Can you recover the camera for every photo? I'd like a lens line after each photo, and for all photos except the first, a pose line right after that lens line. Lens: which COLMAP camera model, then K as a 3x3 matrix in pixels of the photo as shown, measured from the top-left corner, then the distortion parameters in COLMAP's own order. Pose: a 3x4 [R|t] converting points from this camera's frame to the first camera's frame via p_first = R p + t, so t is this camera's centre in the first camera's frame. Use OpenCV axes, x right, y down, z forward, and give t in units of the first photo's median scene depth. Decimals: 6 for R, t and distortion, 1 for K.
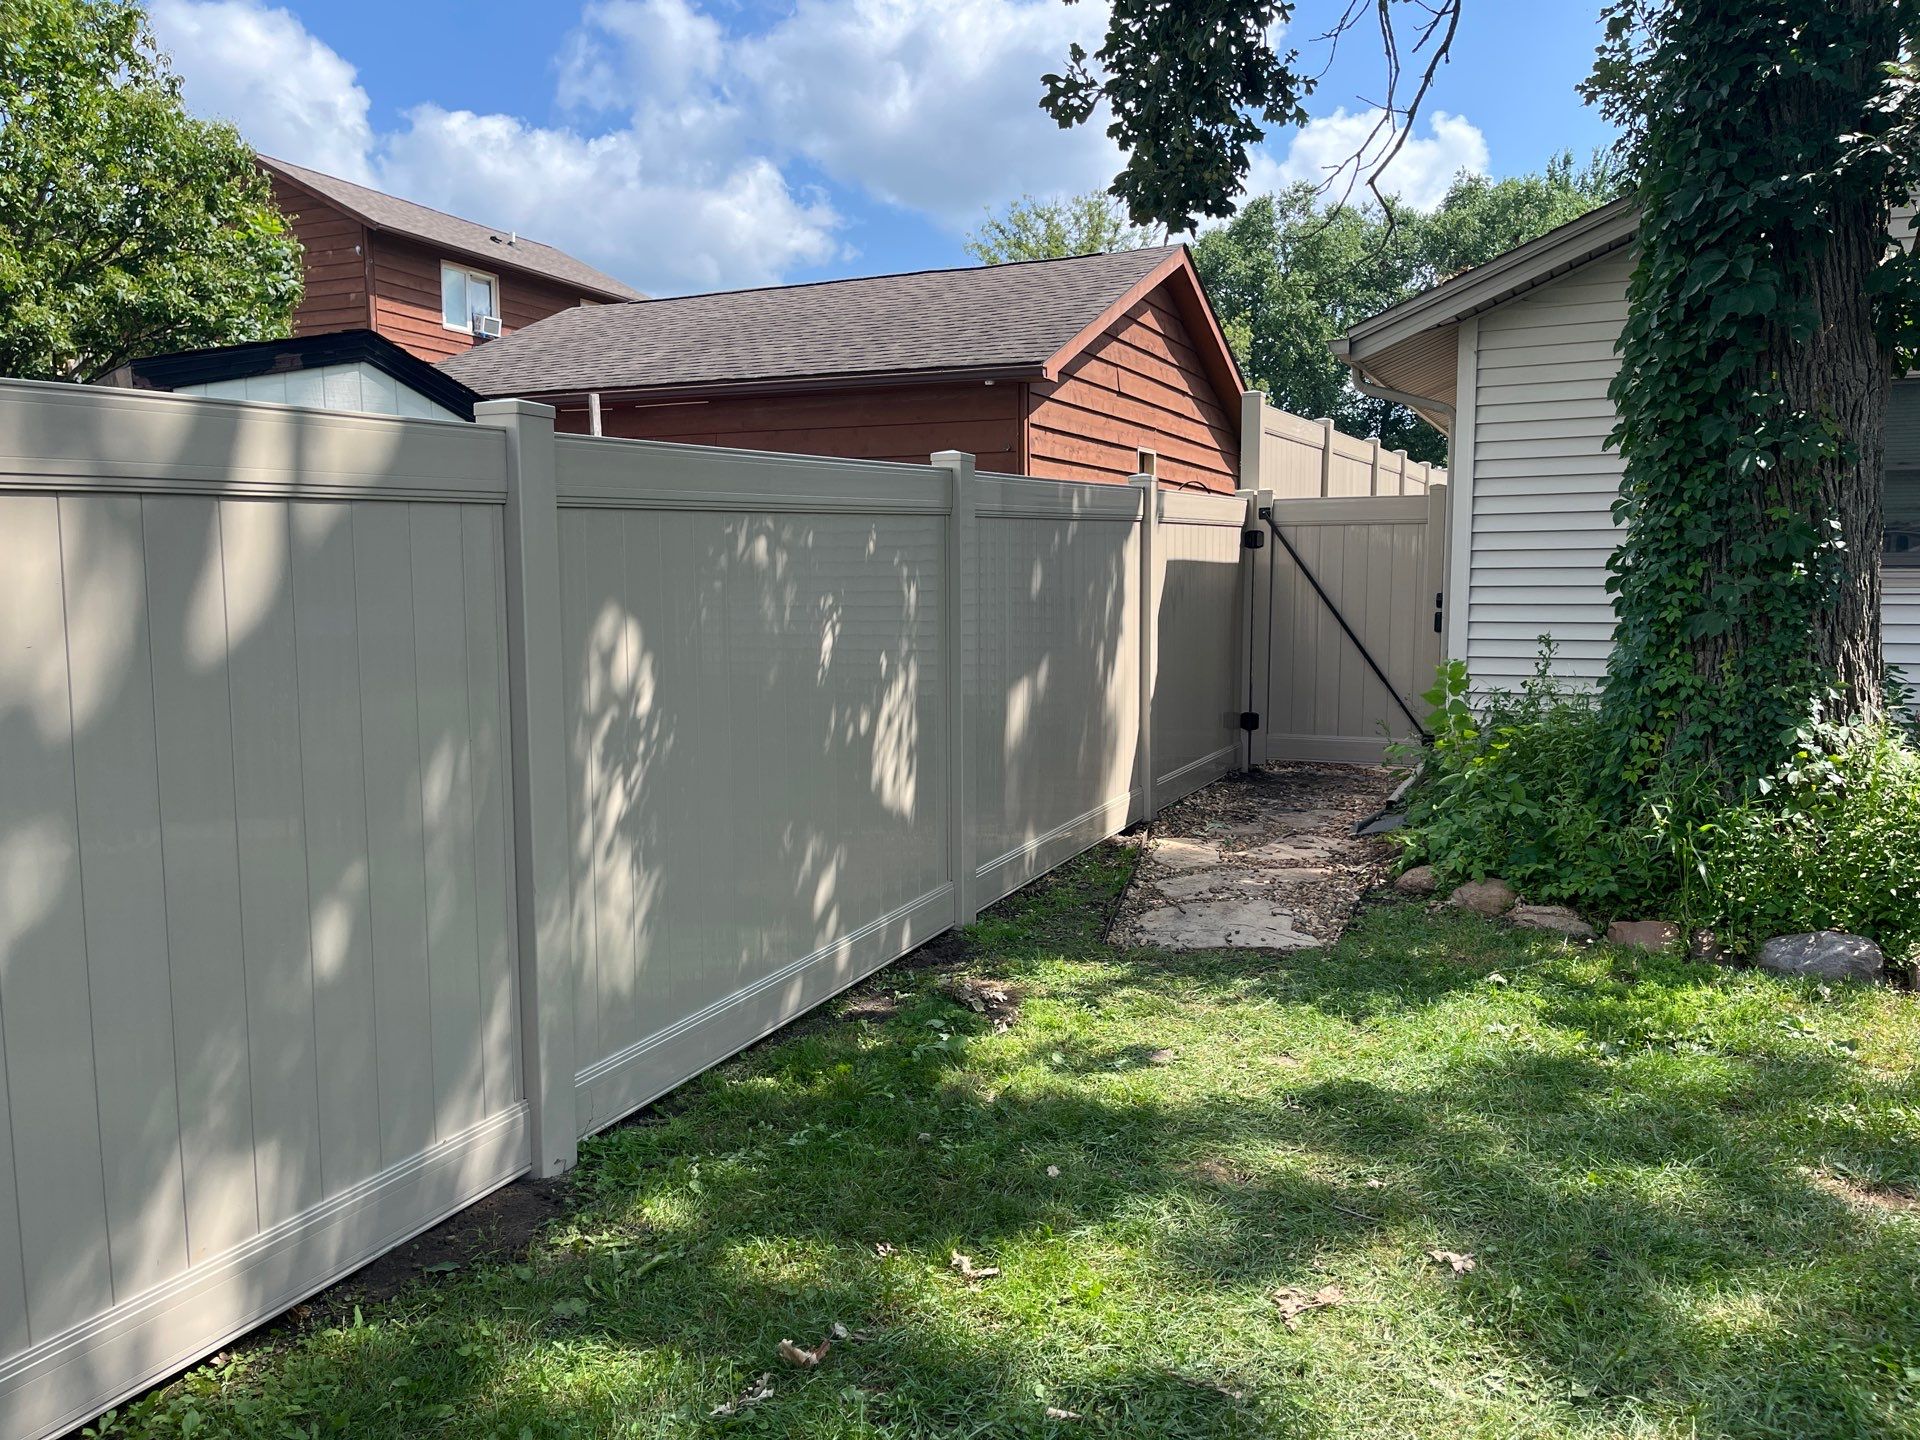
lens RADIAL K [[1391.3, 0, 957.4], [0, 1391.3, 717.1], [0, 0, 1]] dist [0.041714, -0.048049]
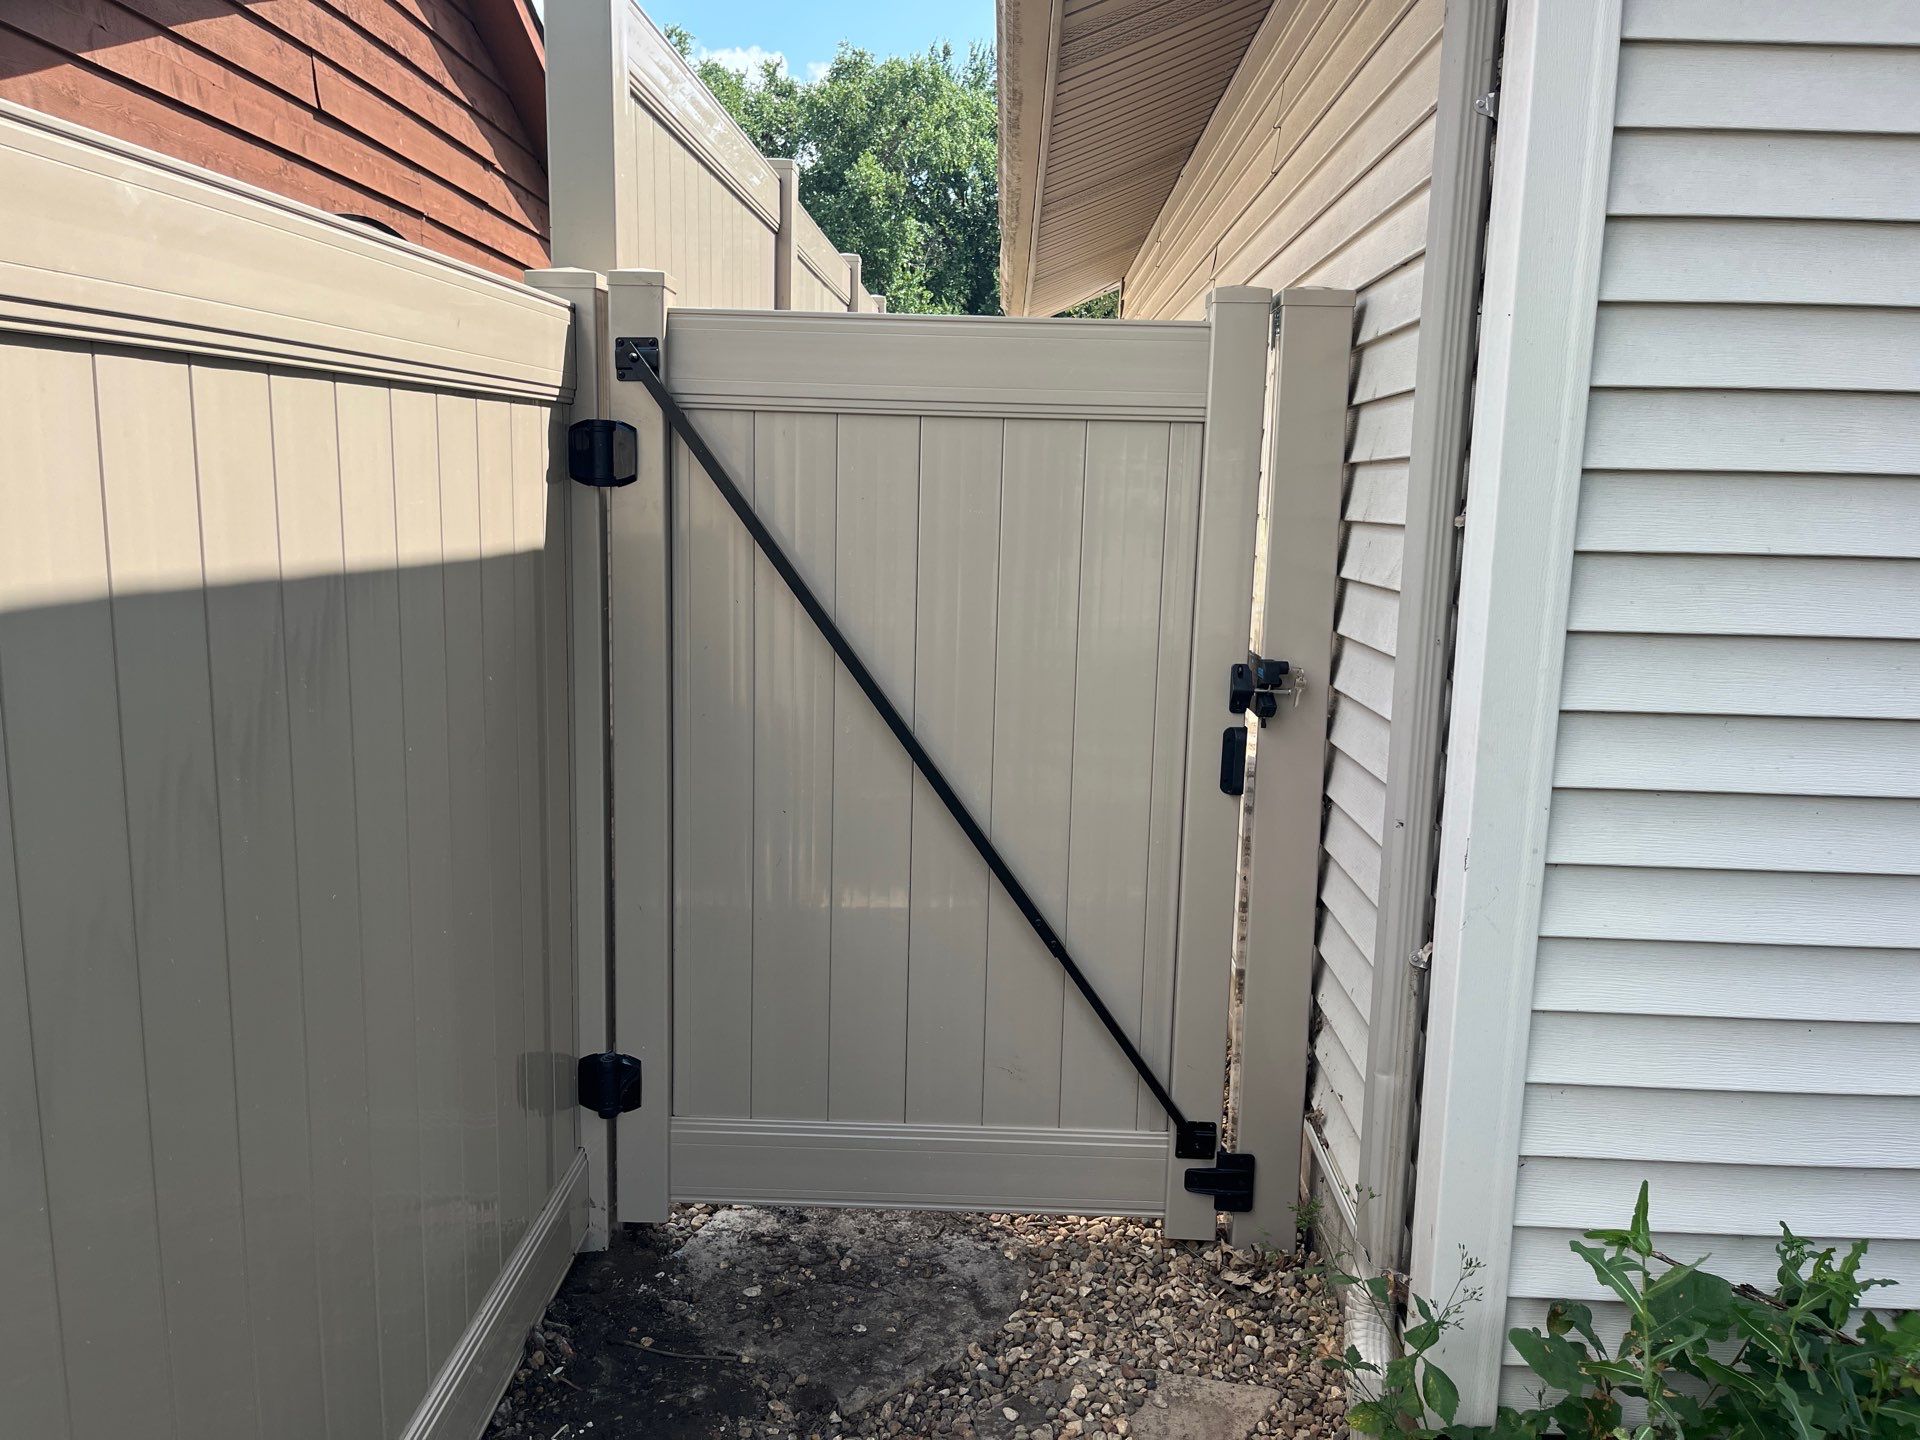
lens RADIAL K [[1391.3, 0, 956.7], [0, 1391.3, 718.7], [0, 0, 1]] dist [0.041714, -0.048049]
pose [[0.908198, -0.043854, 0.416238, 0.105331], [0.014419, 0.997184, 0.073599, -0.062415], [-0.418293, -0.060840, 0.906272, 0.475361]]
